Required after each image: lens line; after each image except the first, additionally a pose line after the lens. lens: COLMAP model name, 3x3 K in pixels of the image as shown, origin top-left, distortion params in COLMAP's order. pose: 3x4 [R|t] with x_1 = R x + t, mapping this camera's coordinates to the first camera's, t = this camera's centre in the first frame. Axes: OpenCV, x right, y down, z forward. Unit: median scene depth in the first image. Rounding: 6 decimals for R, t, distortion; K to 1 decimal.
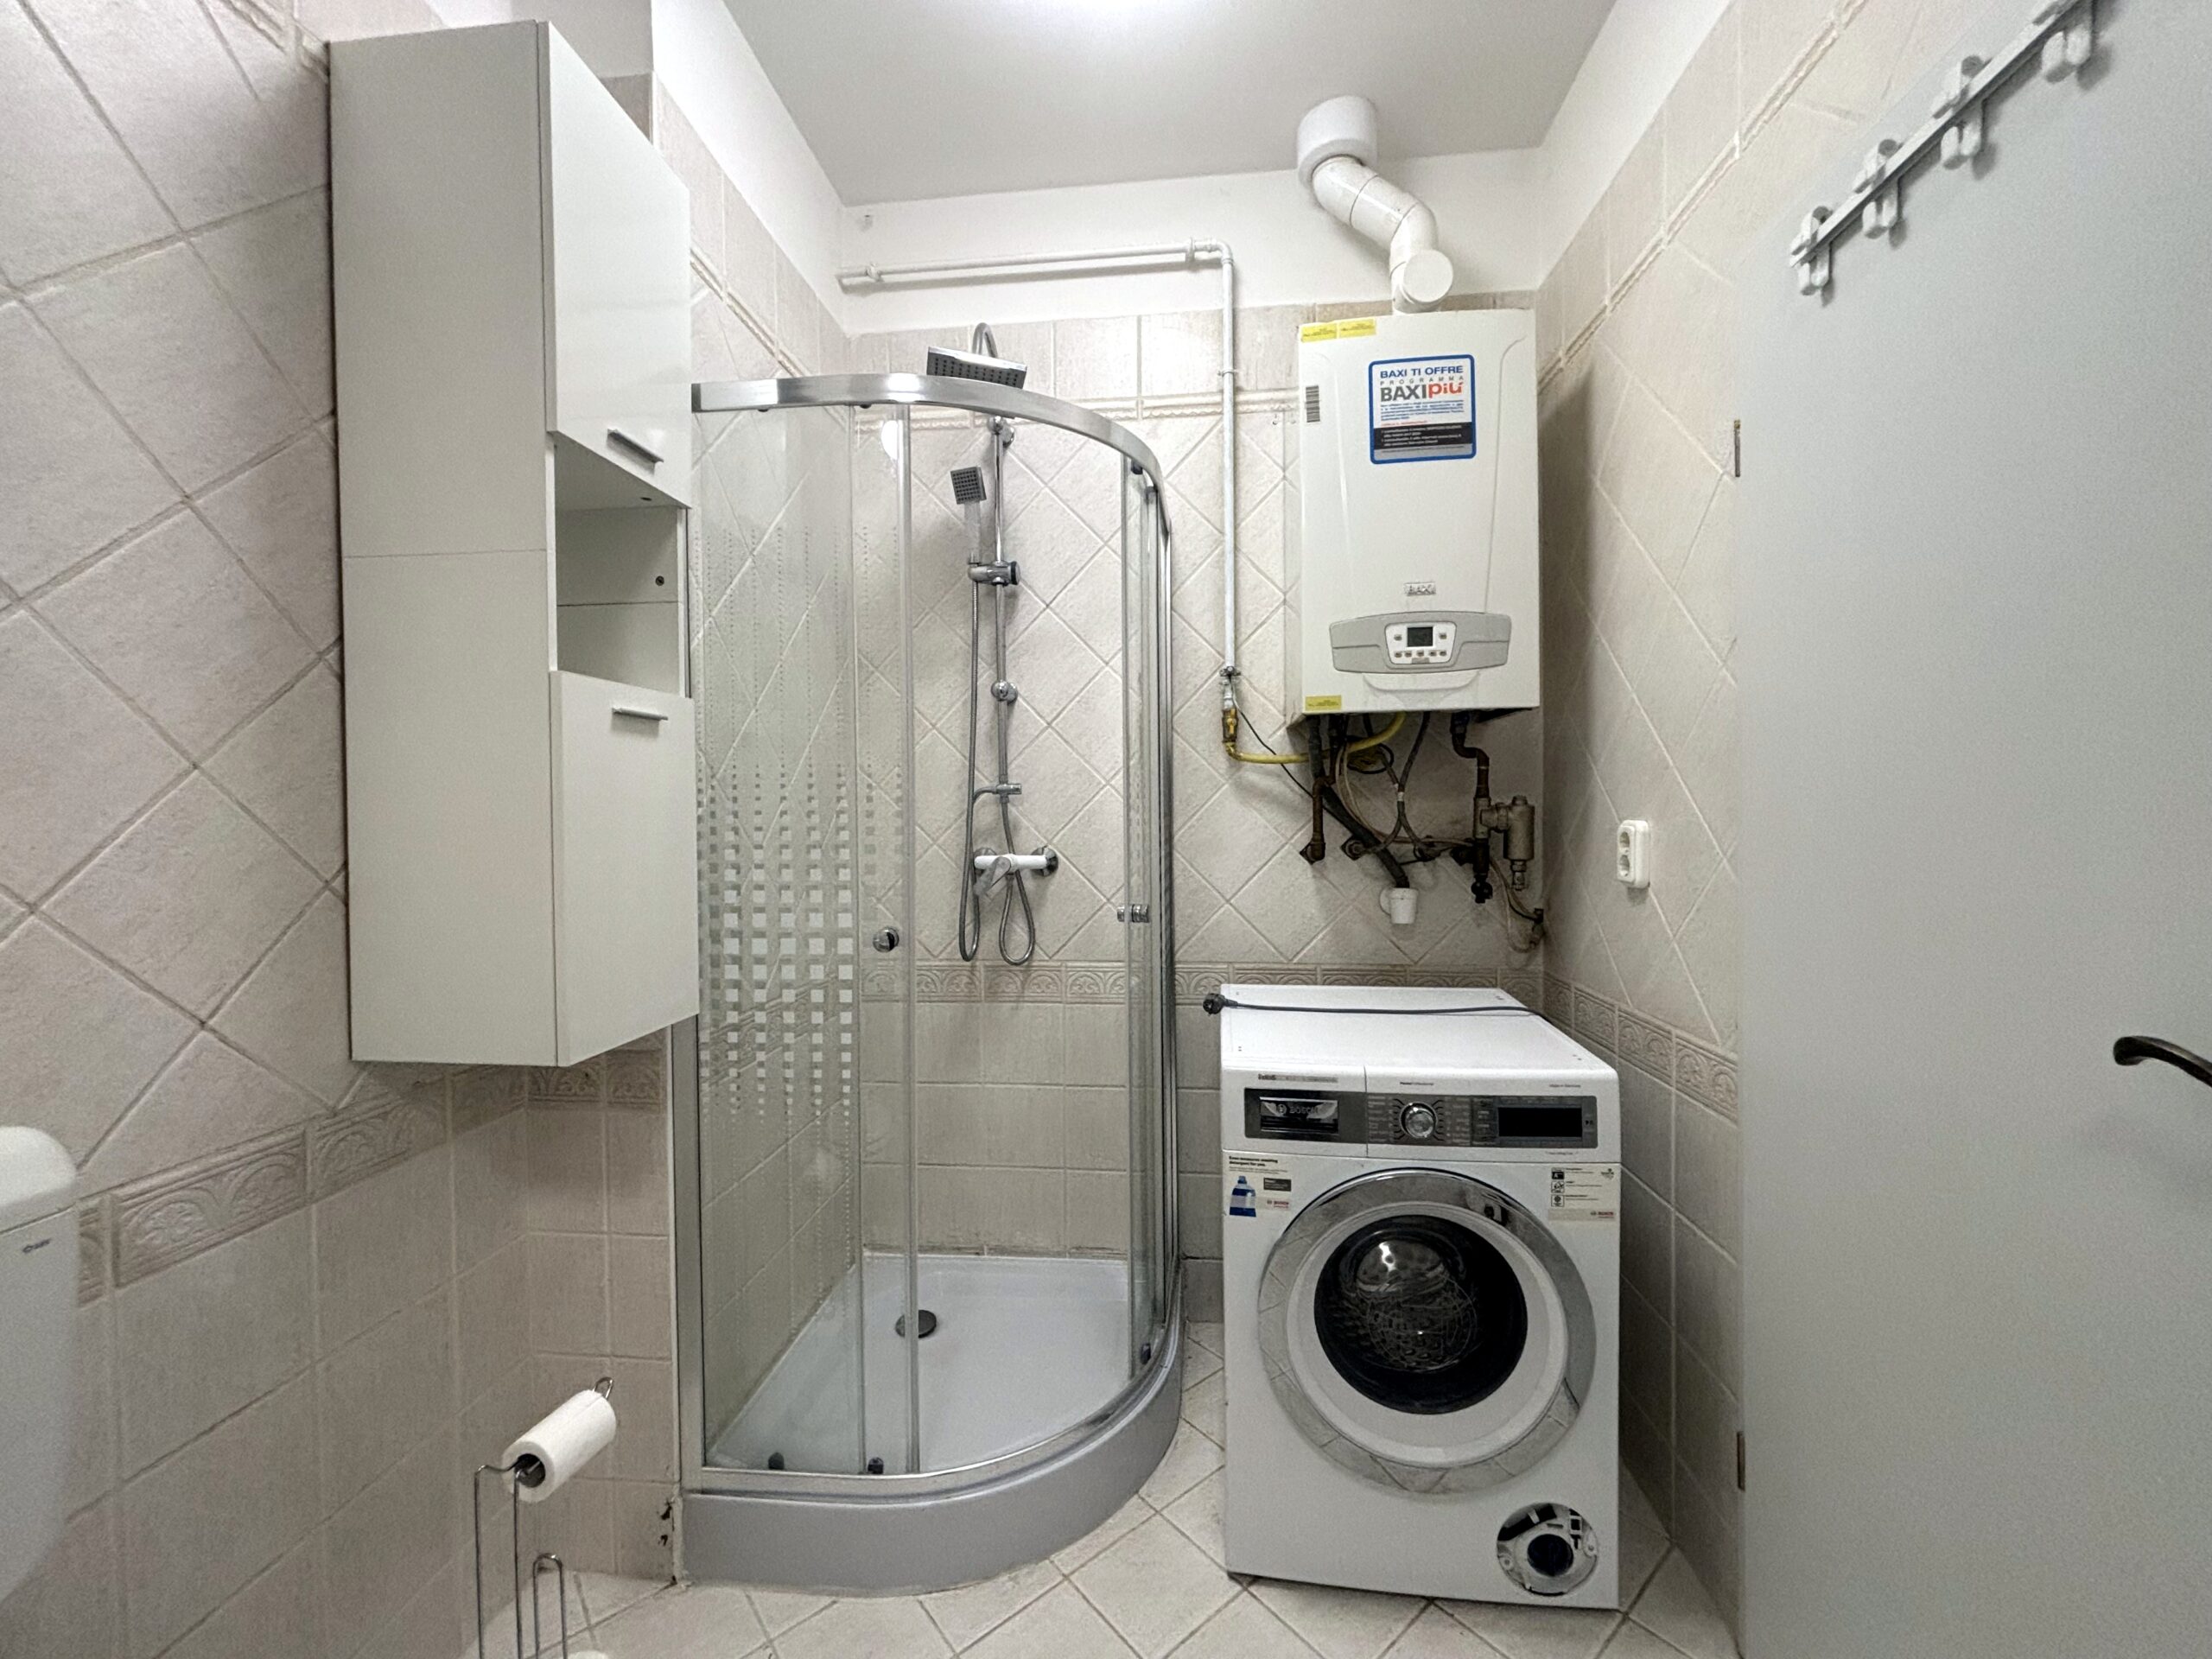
lens RADIAL K [[883.1, 0, 1103.3], [0, 883.1, 827.7], [0, 0, 1]] dist [0.000014, 0.000197]
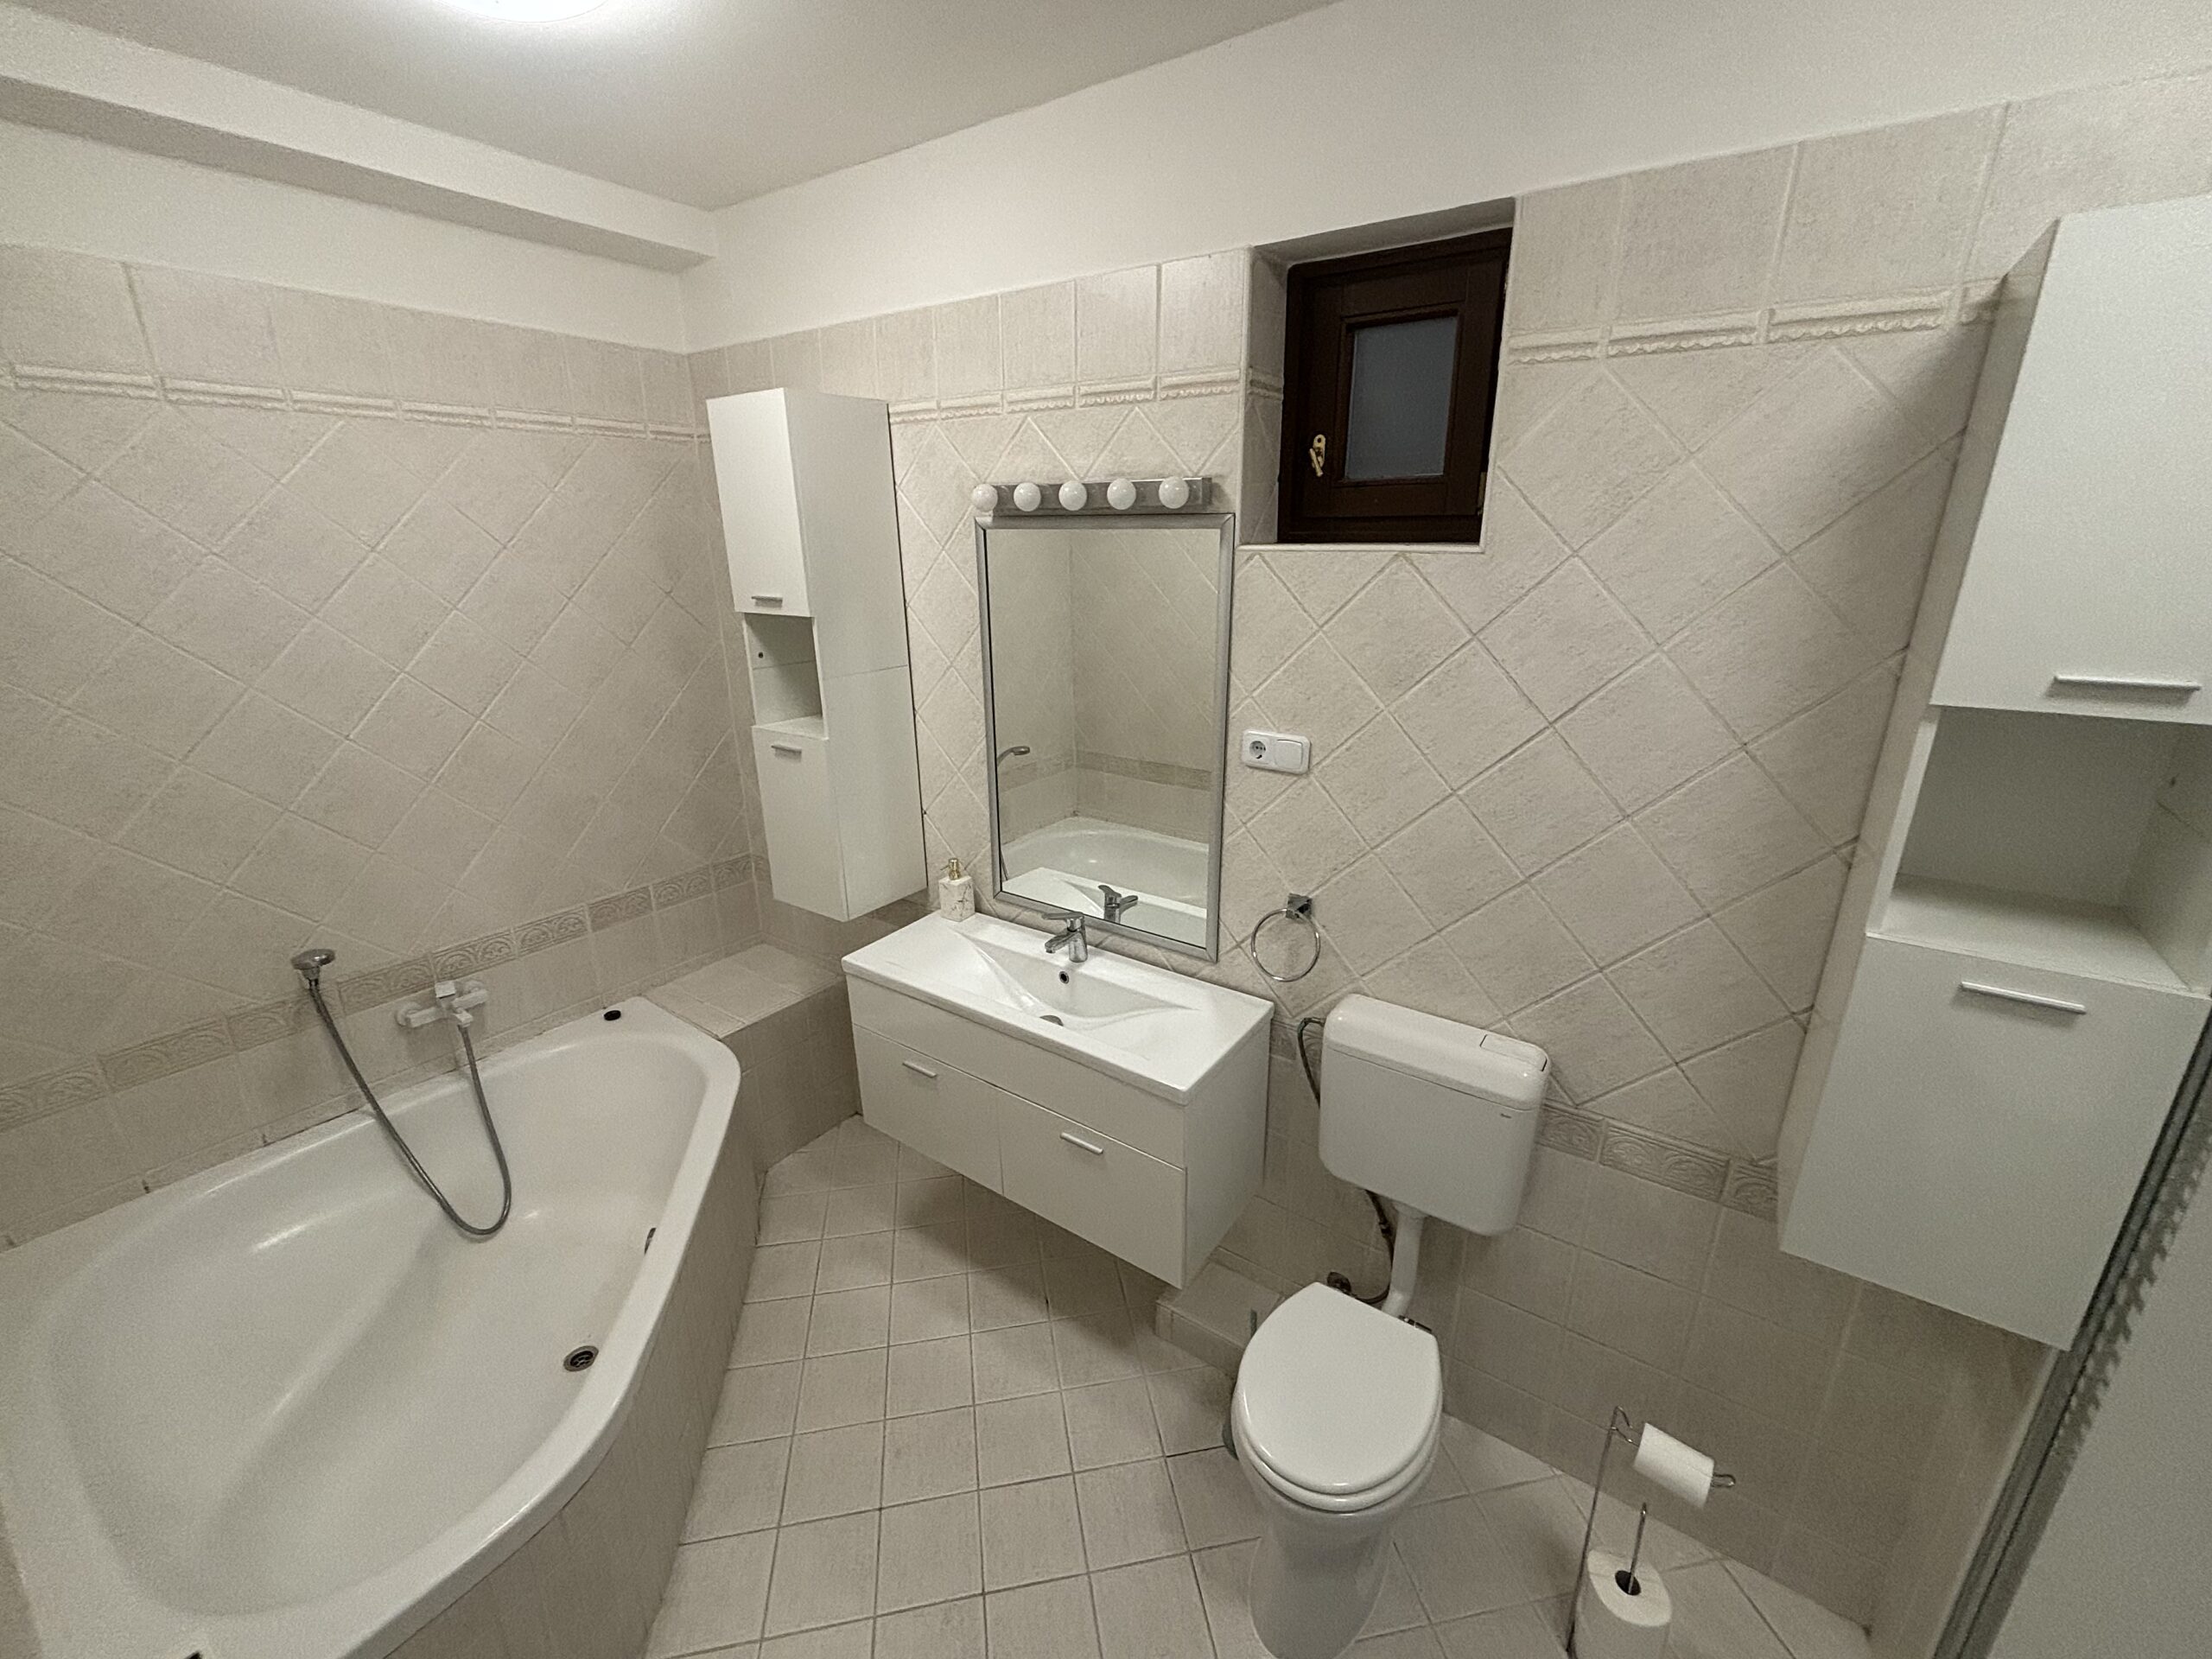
lens RADIAL K [[891.6, 0, 1109.5], [0, 891.6, 821.9], [0, 0, 1]] dist [0.001215, 0.000046]
pose [[-0.484112, 0.277719, -0.829764, 0.700367], [-0.007023, 0.947031, 0.321065, -0.706650], [0.874978, 0.161259, -0.456519, 0.770558]]
